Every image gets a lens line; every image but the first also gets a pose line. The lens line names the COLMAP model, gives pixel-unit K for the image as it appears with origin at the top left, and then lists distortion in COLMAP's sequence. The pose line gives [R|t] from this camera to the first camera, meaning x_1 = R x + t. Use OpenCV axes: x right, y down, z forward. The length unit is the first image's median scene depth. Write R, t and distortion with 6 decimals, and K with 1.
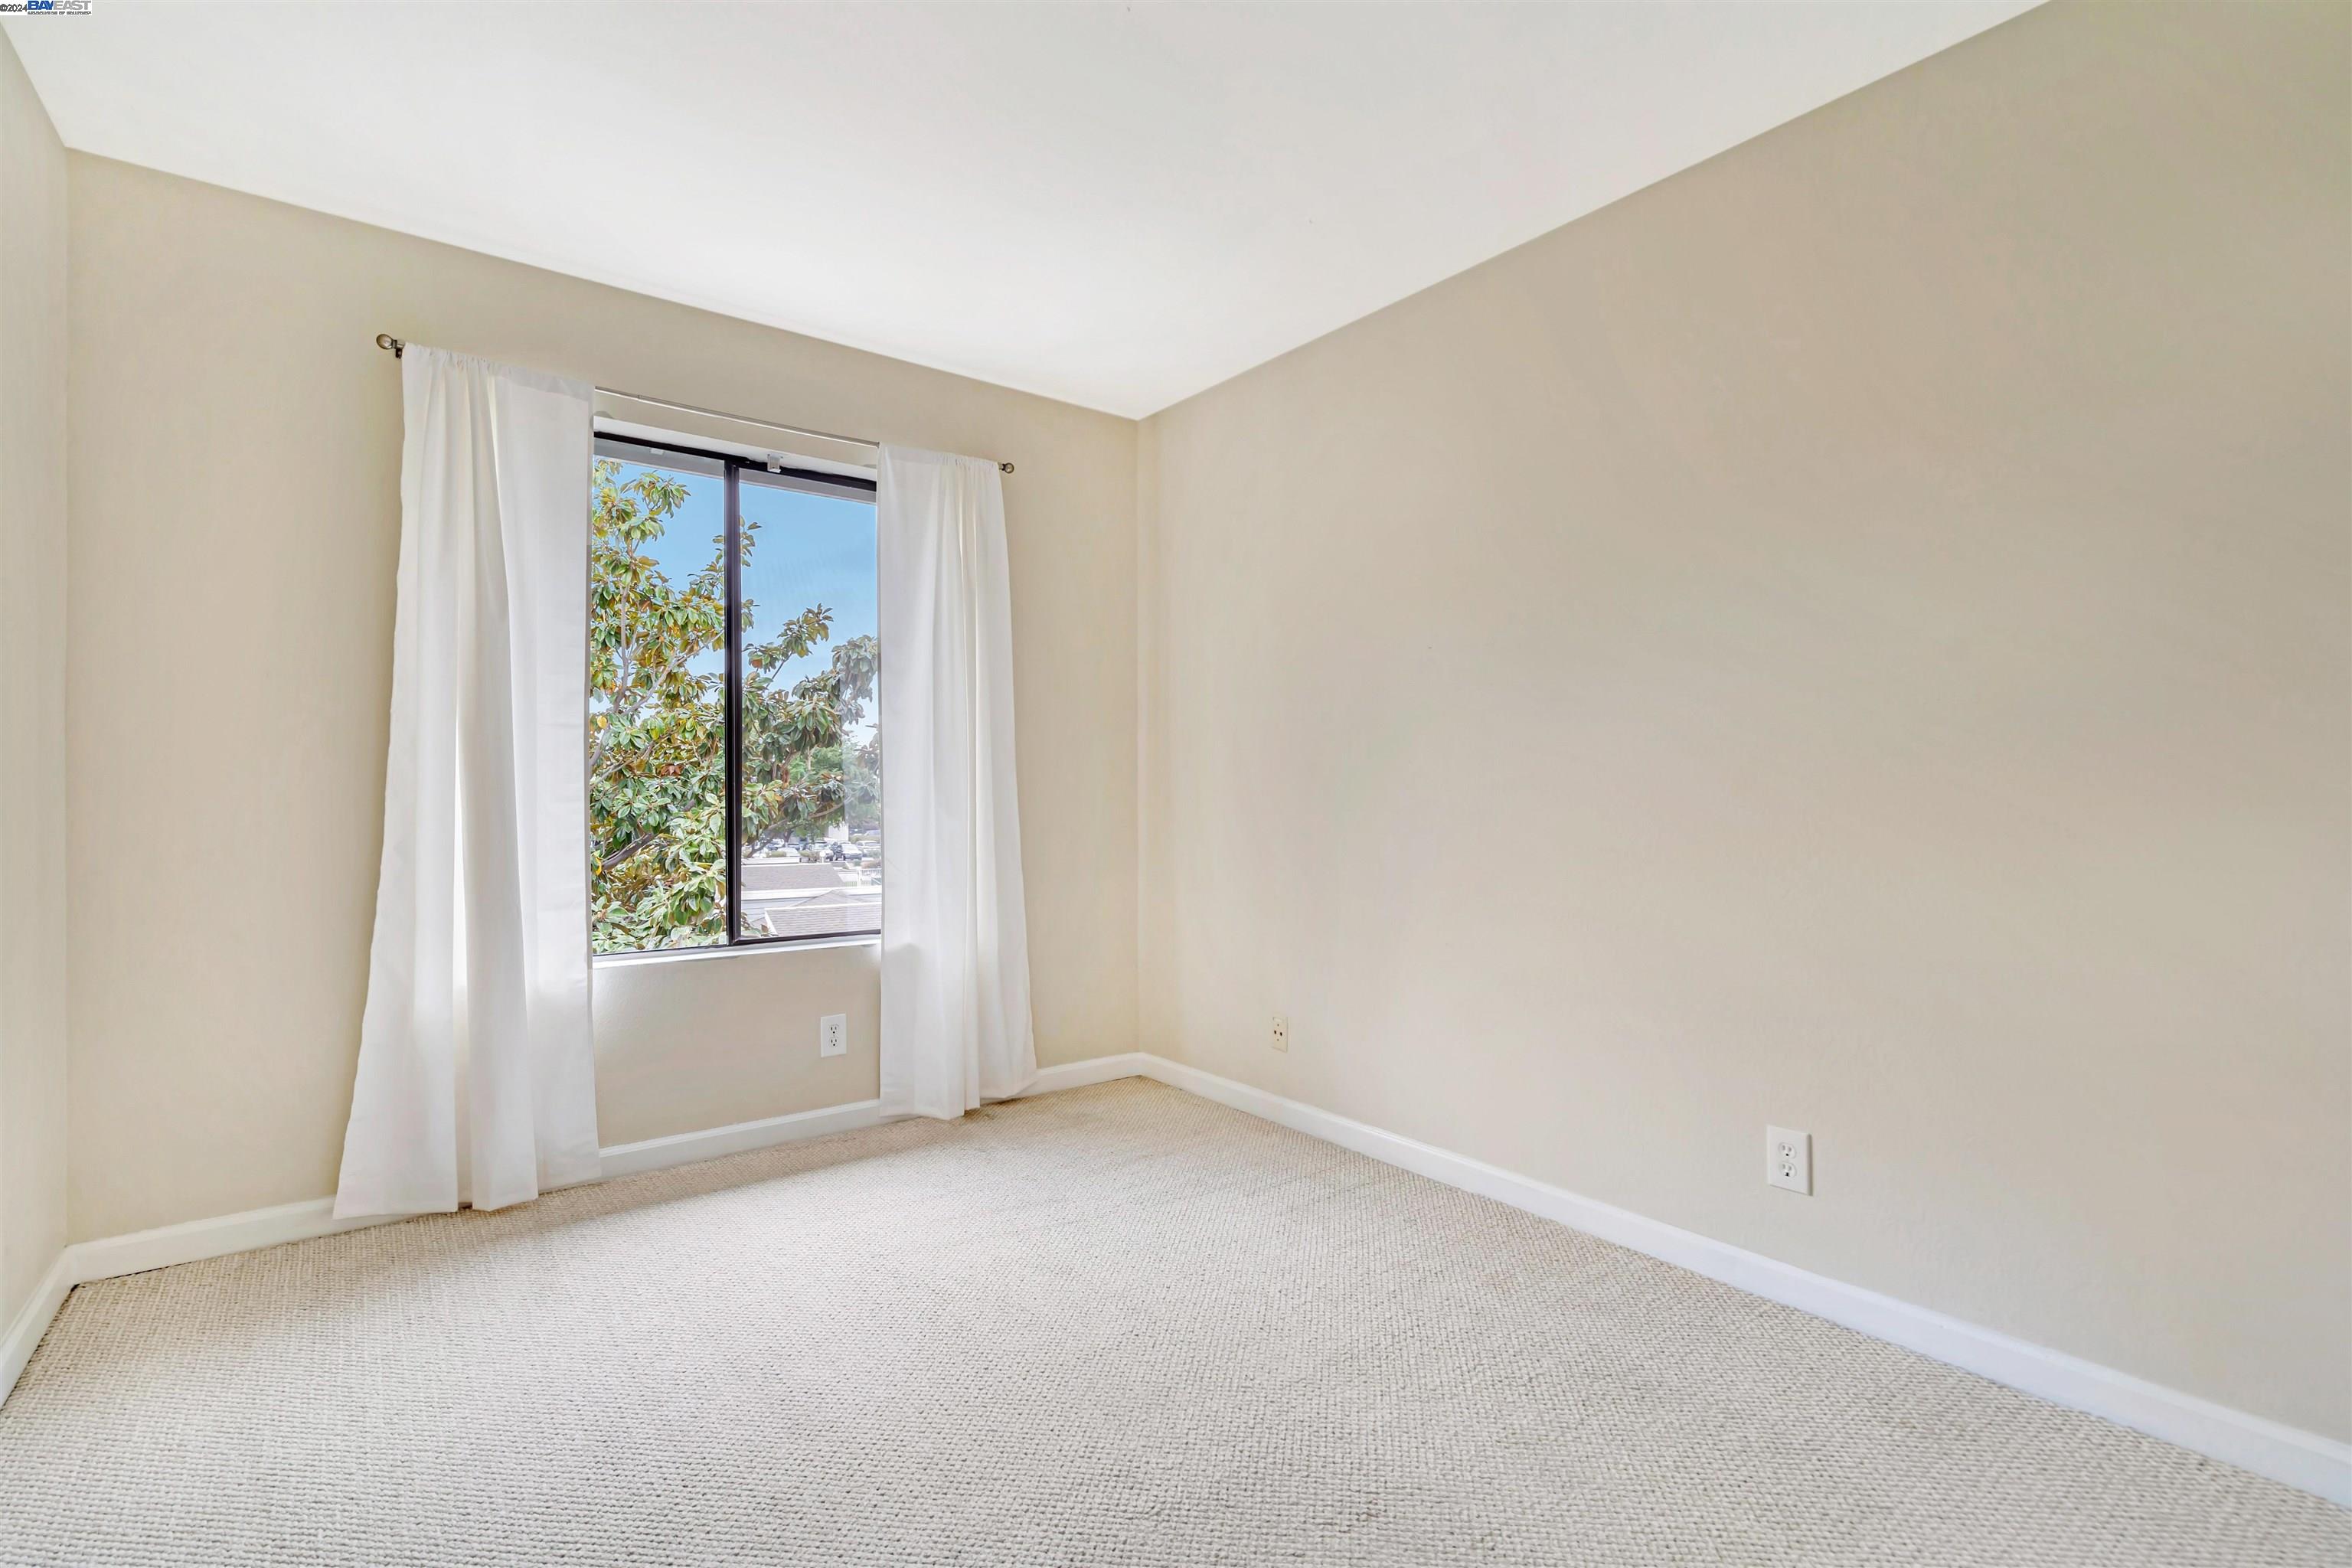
lens RADIAL K [[1081.2, 0, 1190.7], [0, 1081.2, 791.8], [0, 0, 1]] dist [-0.002869, 0.002179]
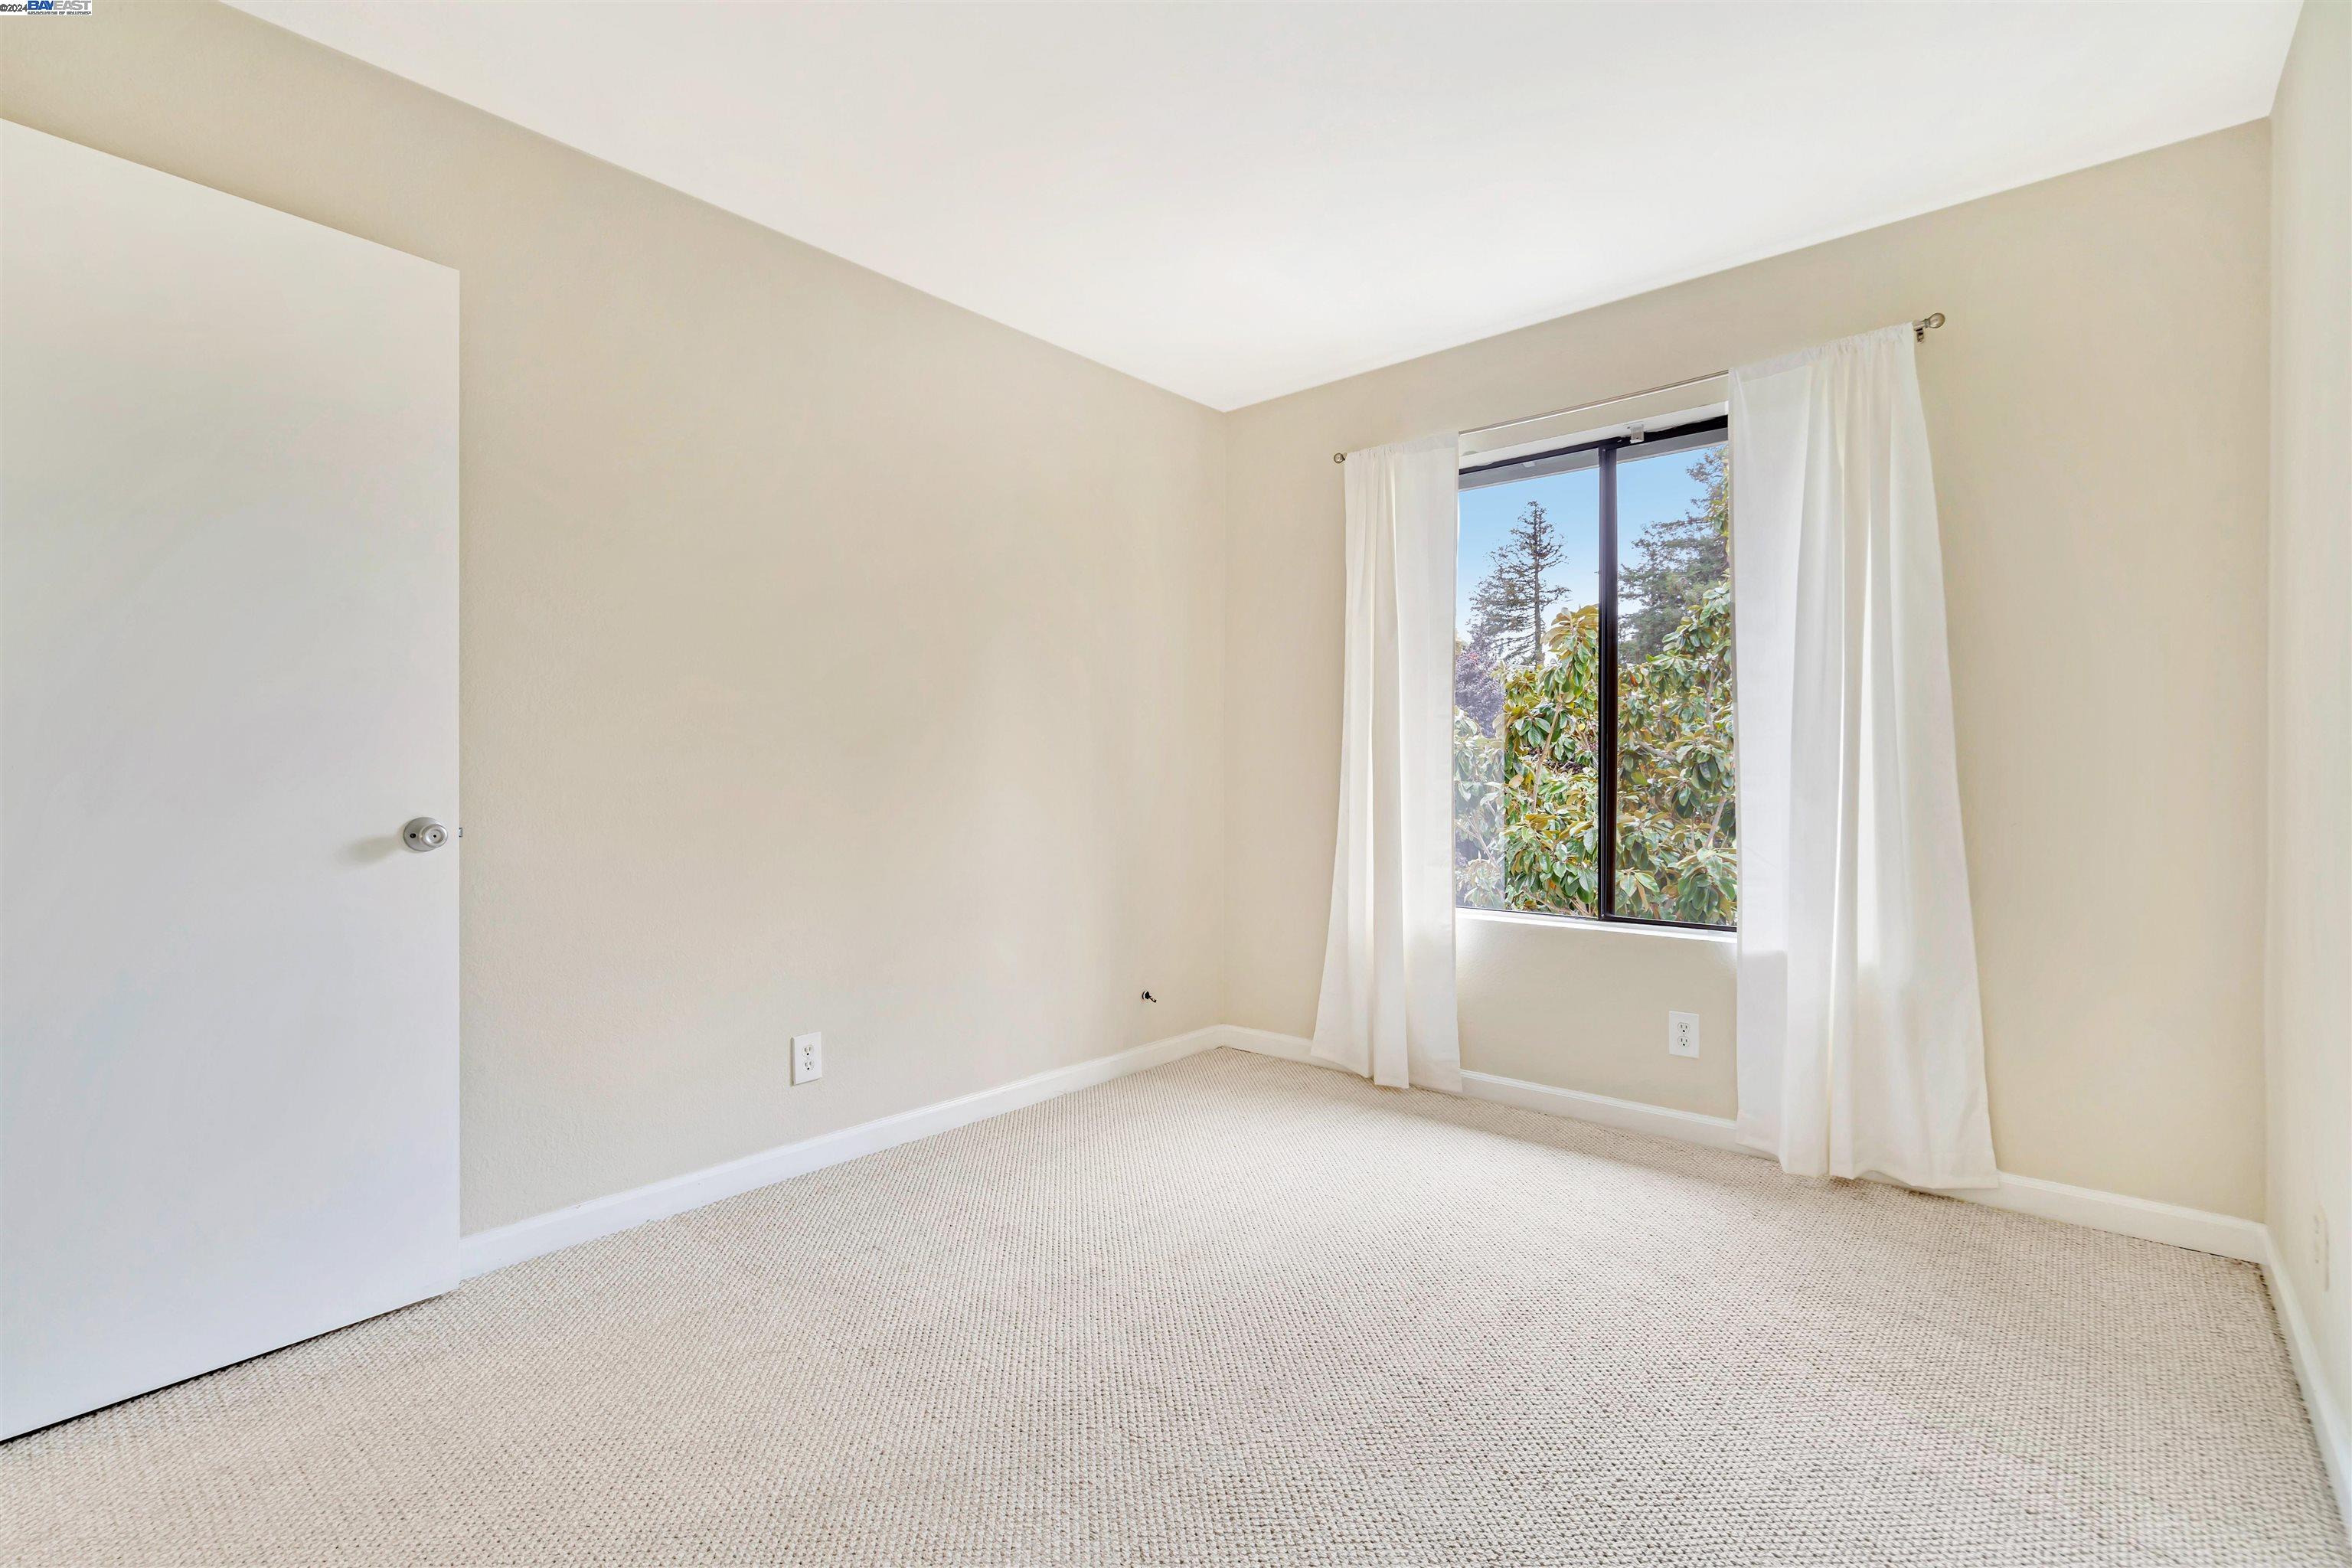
lens RADIAL K [[1081.2, 0, 1180.0], [0, 1081.2, 784.8], [0, 0, 1]] dist [-0.002869, 0.002179]
pose [[0.189622, 0.004757, -0.981846, 0.495684], [-0.002652, 0.999987, 0.004333, 0.009917], [0.981854, 0.001783, 0.189632, 0.407640]]
